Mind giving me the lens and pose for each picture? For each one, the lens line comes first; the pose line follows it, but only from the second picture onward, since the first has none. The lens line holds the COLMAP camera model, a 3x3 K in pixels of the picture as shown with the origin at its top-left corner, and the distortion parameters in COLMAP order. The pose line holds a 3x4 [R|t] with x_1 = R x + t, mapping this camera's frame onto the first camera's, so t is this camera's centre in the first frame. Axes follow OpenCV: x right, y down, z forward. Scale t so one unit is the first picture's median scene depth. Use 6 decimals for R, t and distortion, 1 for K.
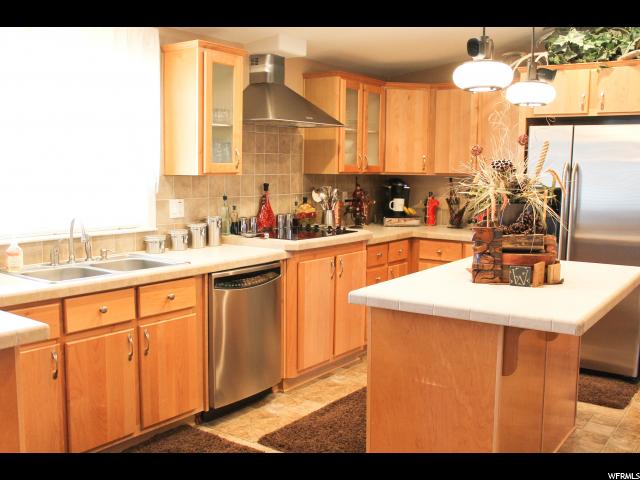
lens RADIAL K [[660.2, 0, 320.0], [0, 660.2, 240.0], [0, 0, 1]] dist [-0.083331, 0.002431]
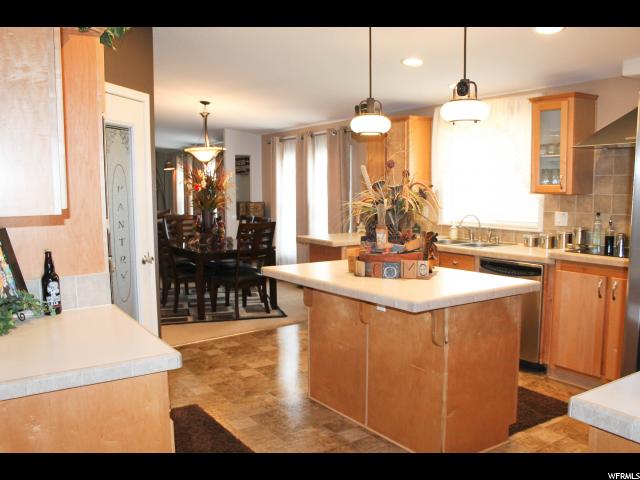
lens RADIAL K [[565.0, 0, 320.0], [0, 565.0, 240.0], [0, 0, 1]] dist [-0.139285, 0.121901]
pose [[-0.342048, 0.074319, -0.936739, 1.093600], [-0.107635, 0.987208, 0.117625, -0.092426], [0.933498, 0.141059, -0.329673, 1.001217]]
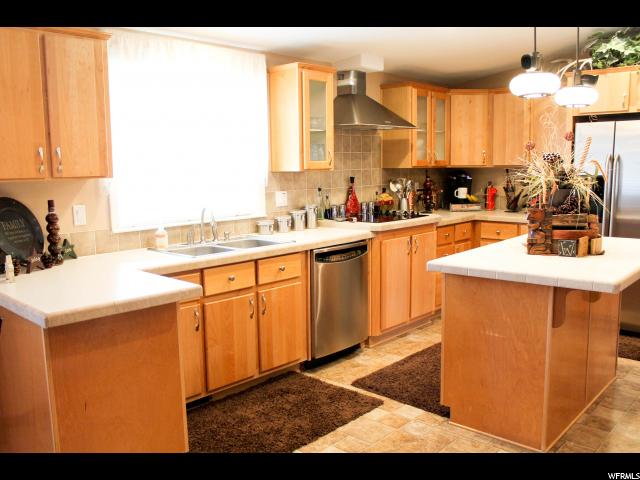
lens RADIAL K [[565.0, 0, 320.0], [0, 565.0, 240.0], [0, 0, 1]] dist [-0.139285, 0.121901]
pose [[0.991839, -0.010279, -0.127083, -0.013121], [0.013462, 0.999616, 0.024211, 0.005453], [0.126786, -0.025724, 0.991597, -0.049418]]
